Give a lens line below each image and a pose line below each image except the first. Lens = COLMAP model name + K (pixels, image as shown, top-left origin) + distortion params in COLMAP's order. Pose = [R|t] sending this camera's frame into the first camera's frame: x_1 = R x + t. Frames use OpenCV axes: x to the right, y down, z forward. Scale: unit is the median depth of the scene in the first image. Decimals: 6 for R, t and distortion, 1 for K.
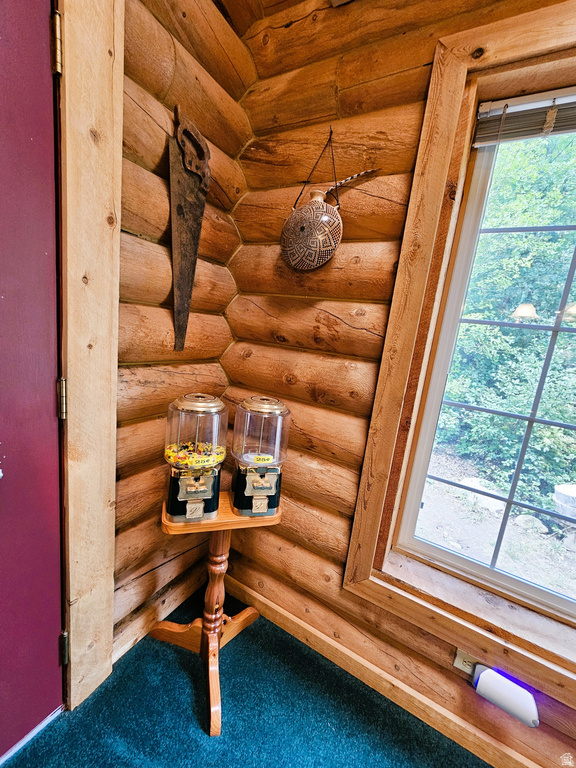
lens RADIAL K [[314.9, 0, 285.3], [0, 314.9, 386.2], [0, 0, 1]] dist [-0.004371, 0.002448]
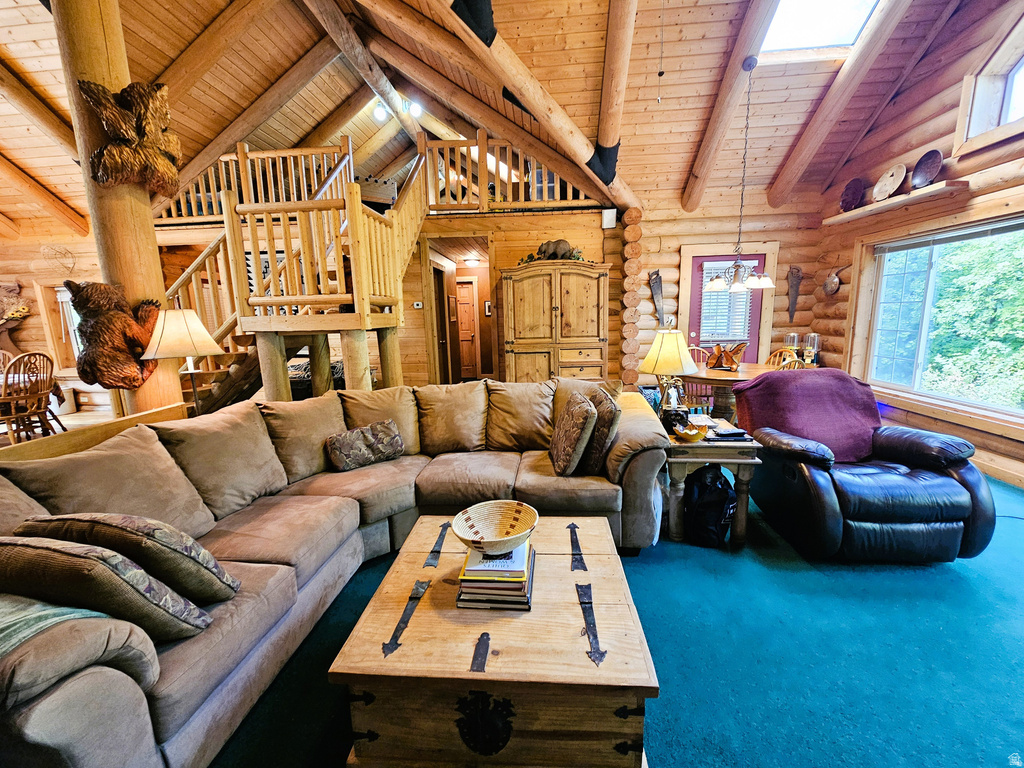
lens RADIAL K [[419.9, 0, 512.5], [0, 419.9, 388.1], [0, 0, 1]] dist [-0.004371, 0.002448]
pose [[0.432962, 0.030337, -0.900902, 2.577690], [-0.087401, 0.996137, -0.008460, 0.932006], [0.897165, 0.082403, 0.433941, -3.796320]]
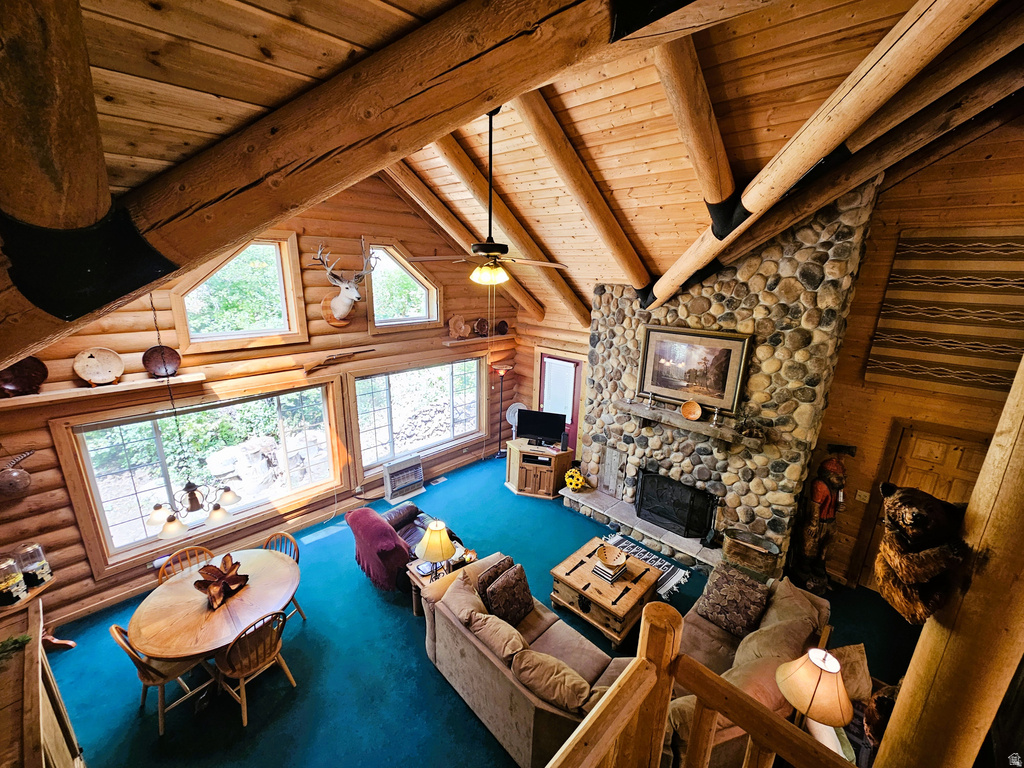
lens RADIAL K [[419.9, 0, 512.6], [0, 419.9, 389.4], [0, 0, 1]] dist [-0.004371, 0.002448]
pose [[0.243139, -0.372553, 0.895593, -1.581912], [0.179077, 0.924670, 0.336032, -1.476745], [-0.953318, 0.078677, 0.291539, -3.644561]]
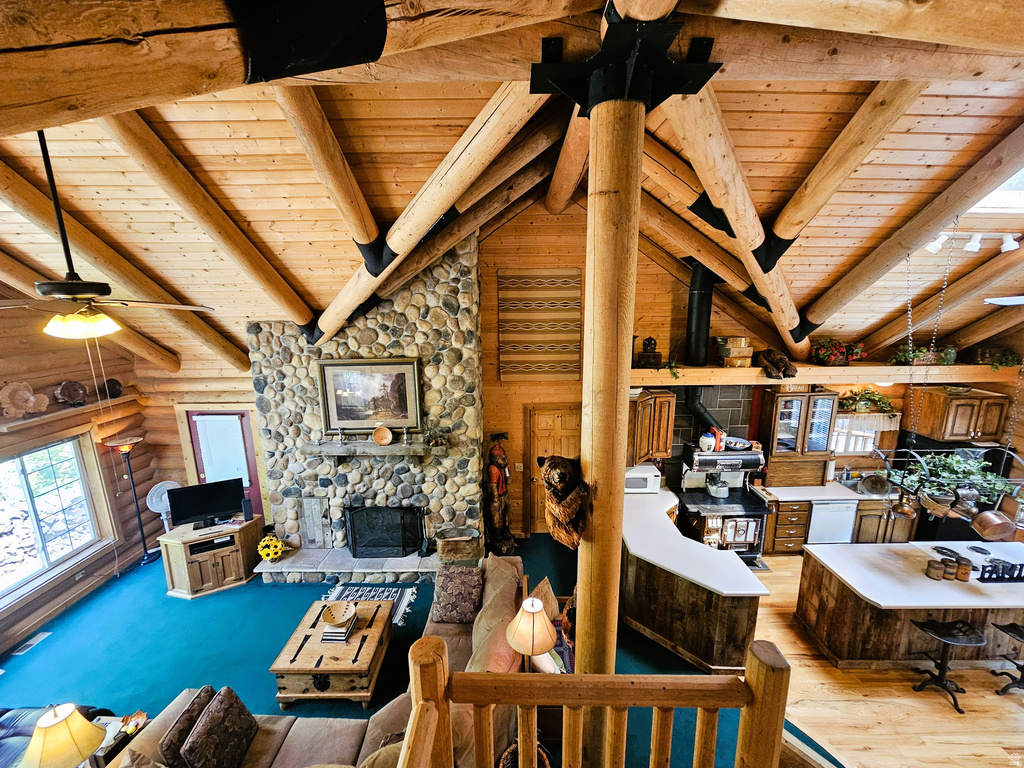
lens RADIAL K [[419.9, 0, 512.9], [0, 419.9, 389.0], [0, 0, 1]] dist [-0.004371, 0.002448]
pose [[-0.497474, -0.289959, 0.817584, -1.552502], [0.108300, 0.914350, 0.390174, -1.550621], [-0.860692, 0.282646, -0.423462, -3.564186]]
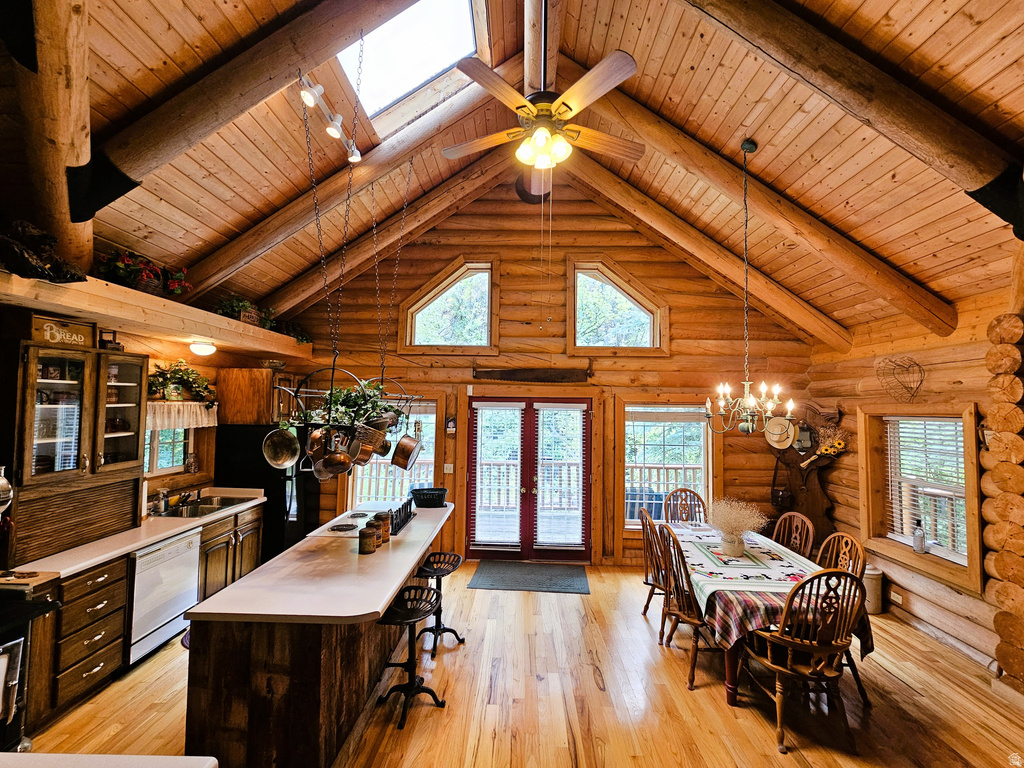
lens RADIAL K [[419.9, 0, 512.6], [0, 419.9, 387.6], [0, 0, 1]] dist [-0.004371, 0.002448]
pose [[-0.867483, -0.153621, -0.473154, -0.324791], [-0.204534, 0.977155, 0.057736, 0.320549], [0.453475, 0.146861, -0.879086, -5.144733]]
